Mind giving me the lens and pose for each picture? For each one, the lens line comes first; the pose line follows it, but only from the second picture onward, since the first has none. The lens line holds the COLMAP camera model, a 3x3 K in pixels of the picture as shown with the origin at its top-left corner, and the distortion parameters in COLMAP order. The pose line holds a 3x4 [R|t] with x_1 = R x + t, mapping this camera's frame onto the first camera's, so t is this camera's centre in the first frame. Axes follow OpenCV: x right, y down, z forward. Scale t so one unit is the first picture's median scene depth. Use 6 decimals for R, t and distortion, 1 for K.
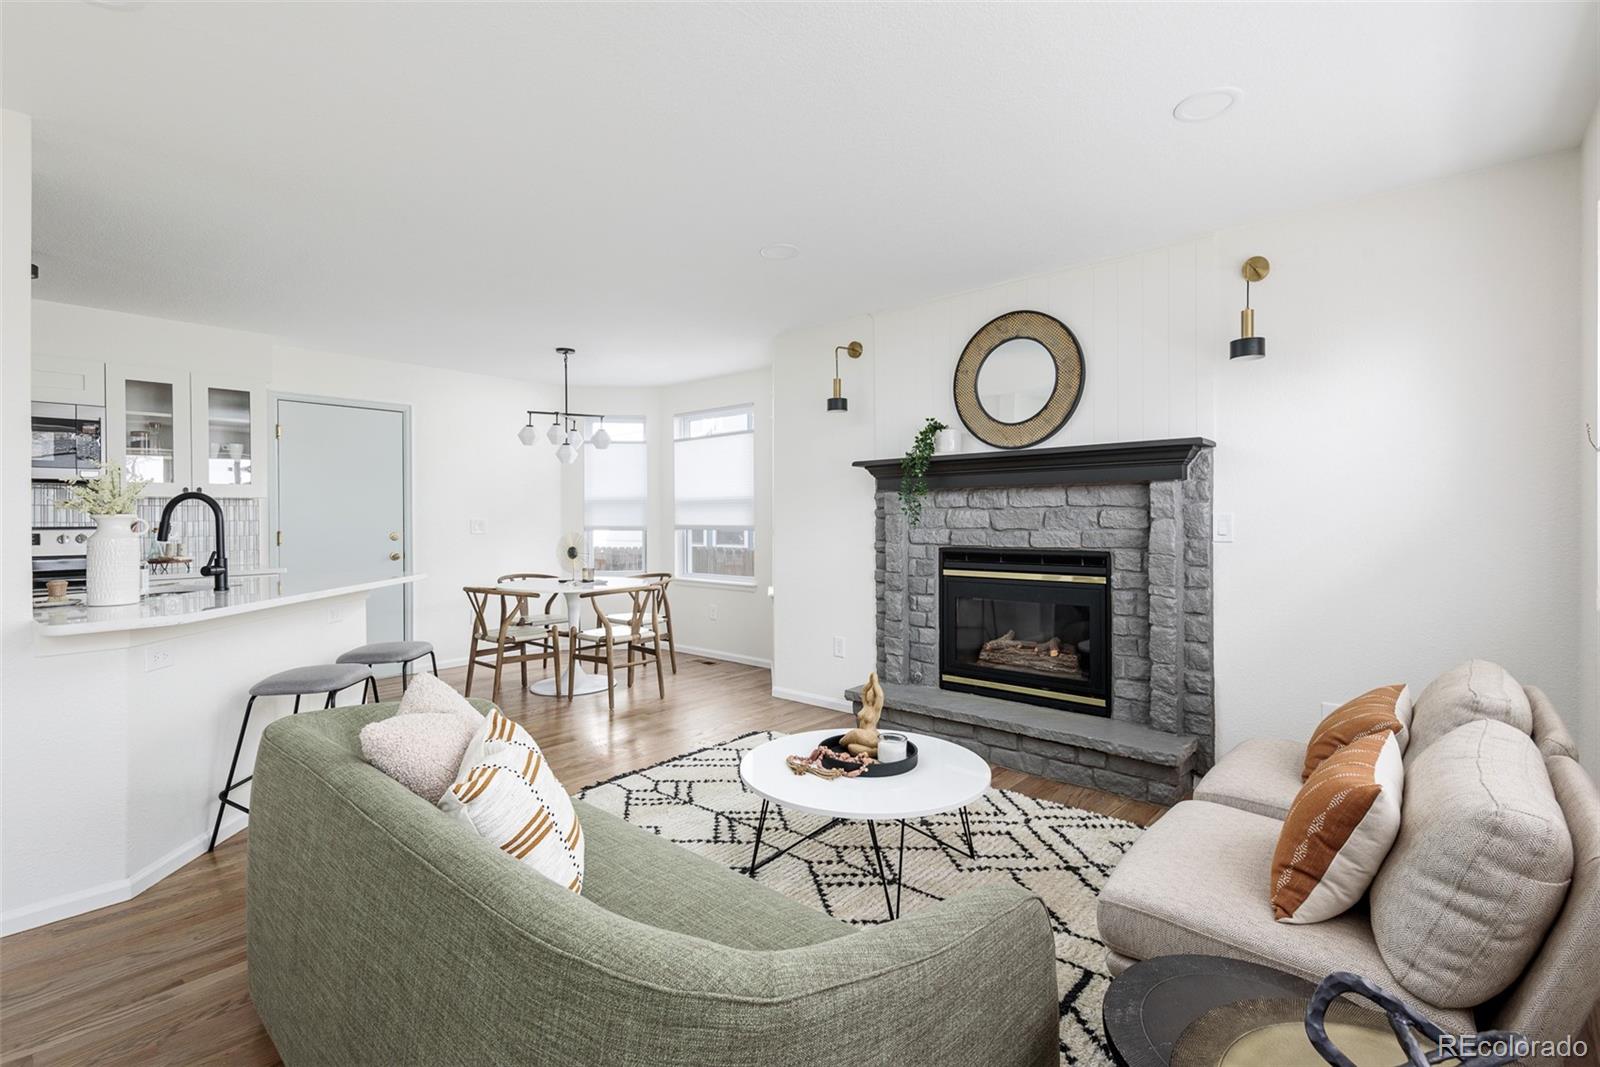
lens RADIAL K [[731.2, 0, 793.6], [0, 731.2, 529.3], [0, 0, 1]] dist [-0.000729, -0.000155]
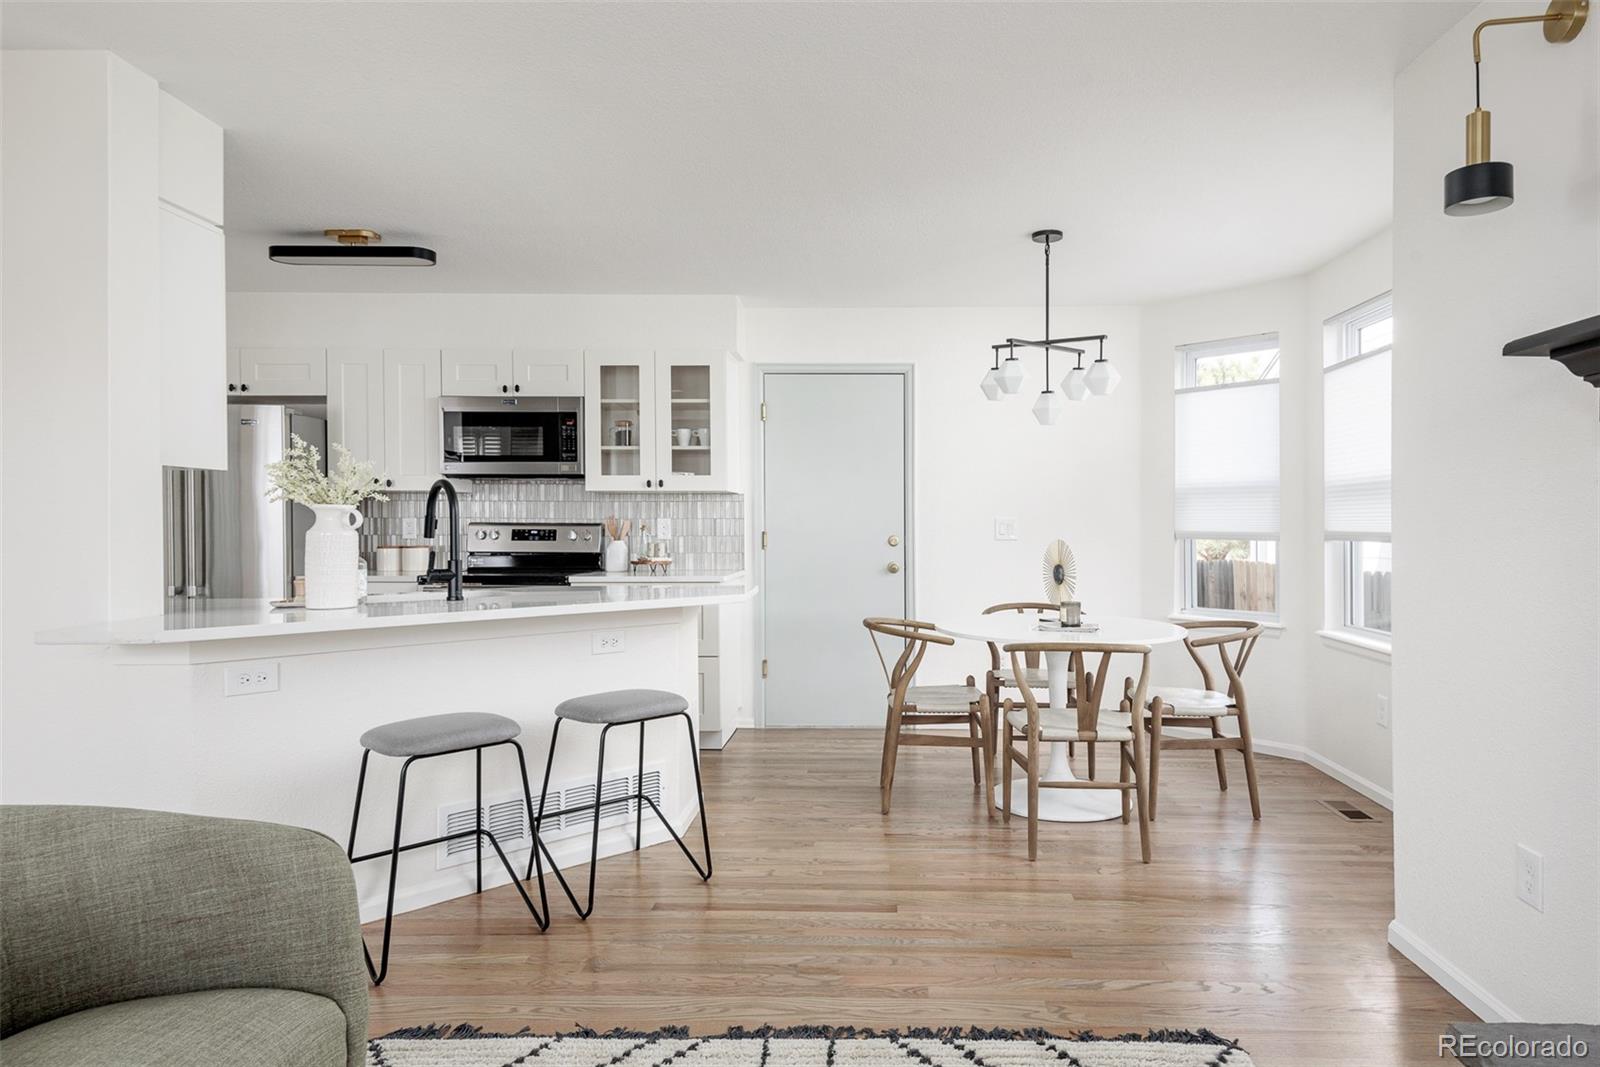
lens RADIAL K [[955.6, 0, 803.0], [0, 955.6, 531.8], [0, 0, 1]] dist [0.060687, 0.003513]
pose [[0.649345, 0.013240, -0.760379, 0.174178], [-0.017566, 0.999843, 0.002409, -0.000766], [0.760291, 0.011792, 0.649475, 0.366036]]
